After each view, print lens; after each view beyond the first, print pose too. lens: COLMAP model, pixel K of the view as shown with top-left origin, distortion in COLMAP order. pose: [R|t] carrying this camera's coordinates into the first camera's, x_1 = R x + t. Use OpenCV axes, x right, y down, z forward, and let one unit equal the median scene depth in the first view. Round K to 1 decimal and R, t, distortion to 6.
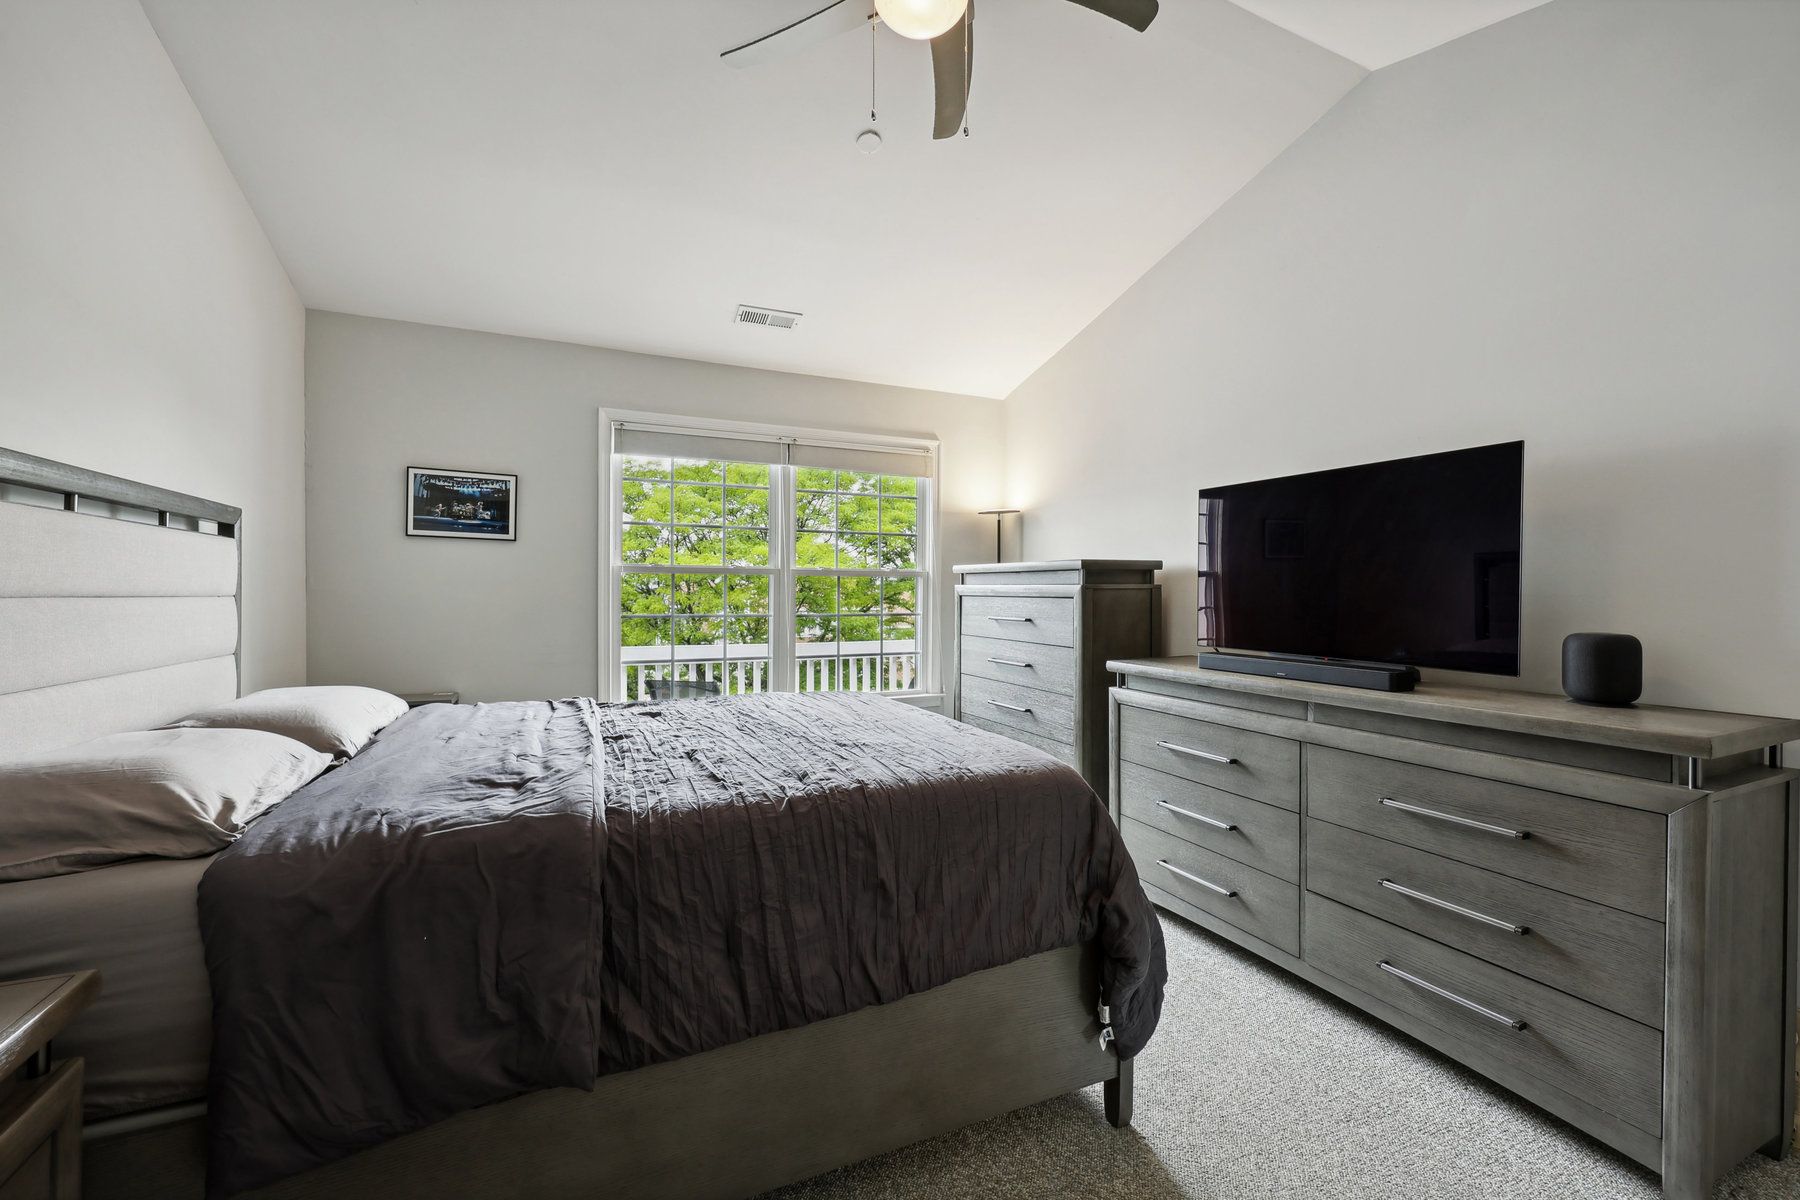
lens RADIAL K [[731.7, 0, 899.6], [0, 731.7, 601.2], [0, 0, 1]] dist [-0.013157, -0.000163]
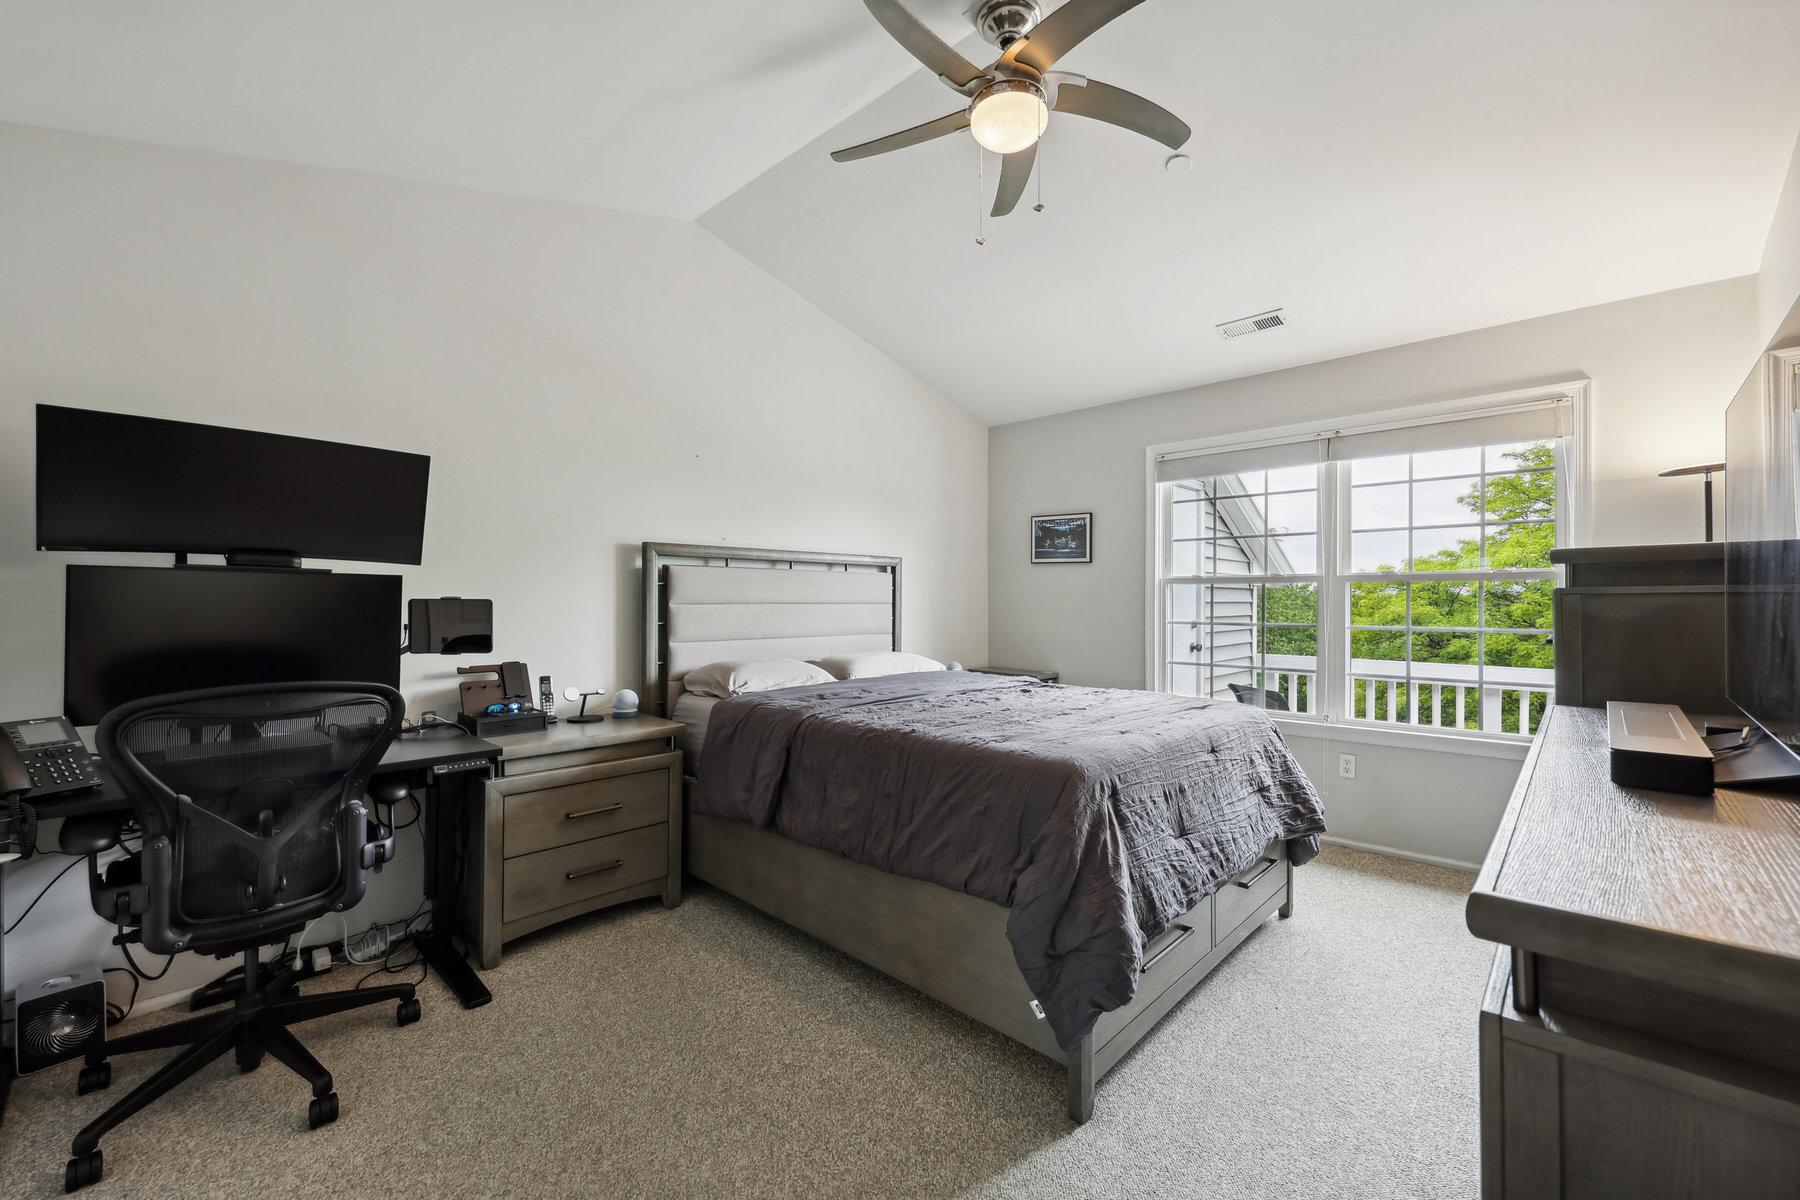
lens RADIAL K [[731.7, 0, 897.3], [0, 731.7, 593.3], [0, 0, 1]] dist [-0.013157, -0.000163]
pose [[0.349707, -0.010021, -0.936805, 1.648742], [-0.010725, 0.999834, -0.014698, -0.010418], [0.936798, 0.015187, 0.349542, 0.593098]]
